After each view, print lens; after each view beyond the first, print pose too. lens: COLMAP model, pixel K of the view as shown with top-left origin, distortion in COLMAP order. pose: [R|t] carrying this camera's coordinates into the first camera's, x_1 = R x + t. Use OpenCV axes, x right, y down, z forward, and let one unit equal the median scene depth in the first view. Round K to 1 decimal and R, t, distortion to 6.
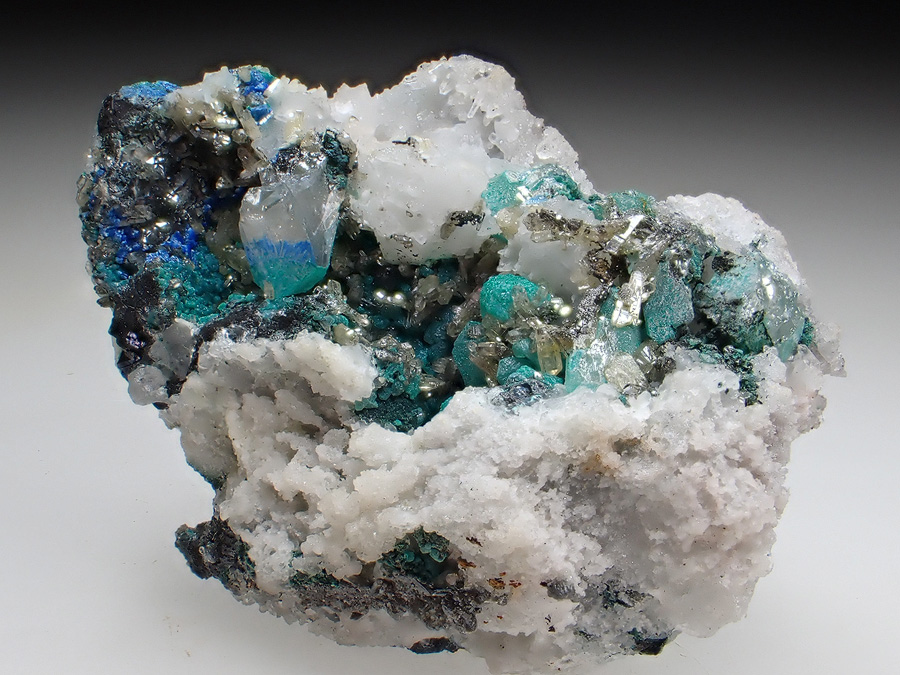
lens RADIAL K [[1722.7, 0, 450.0], [0, 1722.7, 337.5], [0, 0, 1]] dist [0.013106, 0.037581]
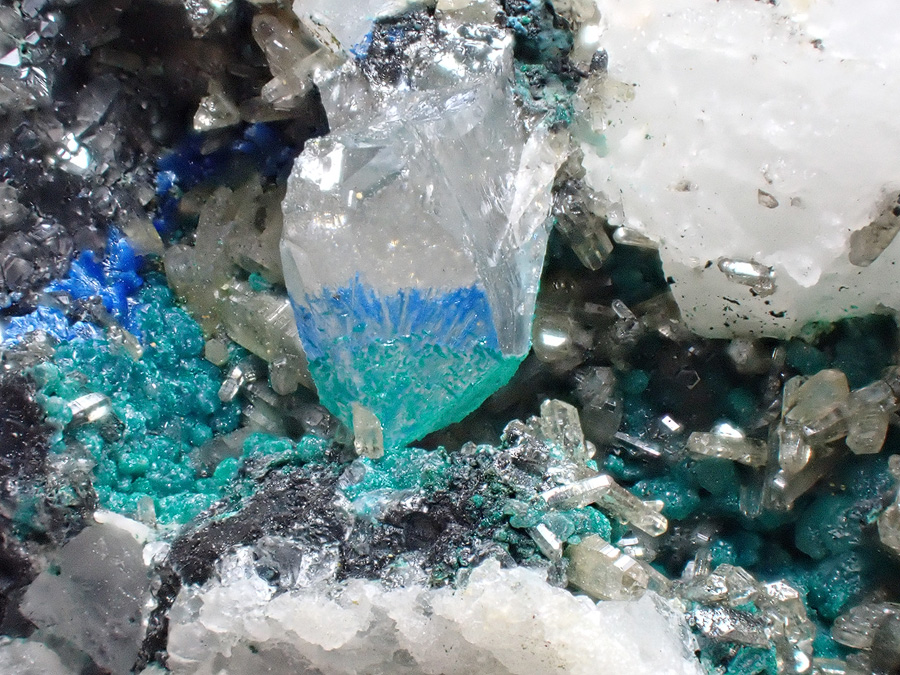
lens RADIAL K [[3095.6, 0, 450.0], [0, 3095.6, 337.5], [0, 0, 1]] dist [0.174005, 0.953314]
pose [[0.999601, -0.024547, -0.013941, -0.078121], [0.024766, 0.999568, 0.015805, -0.054670], [0.013547, -0.016144, 0.999778, 0.371822]]
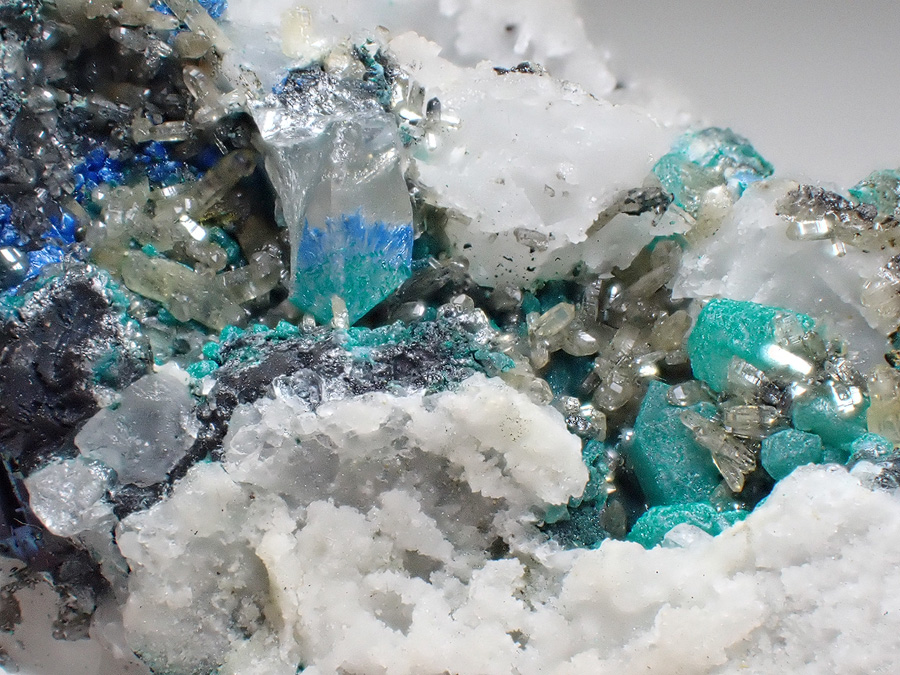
lens RADIAL K [[3095.6, 0, 450.0], [0, 3095.6, 337.5], [0, 0, 1]] dist [0.174005, 0.953314]
pose [[0.861630, 0.036894, 0.506194, -0.561182], [0.030606, 0.991762, -0.124381, 0.101295], [-0.506613, 0.122663, 0.853403, 0.146984]]
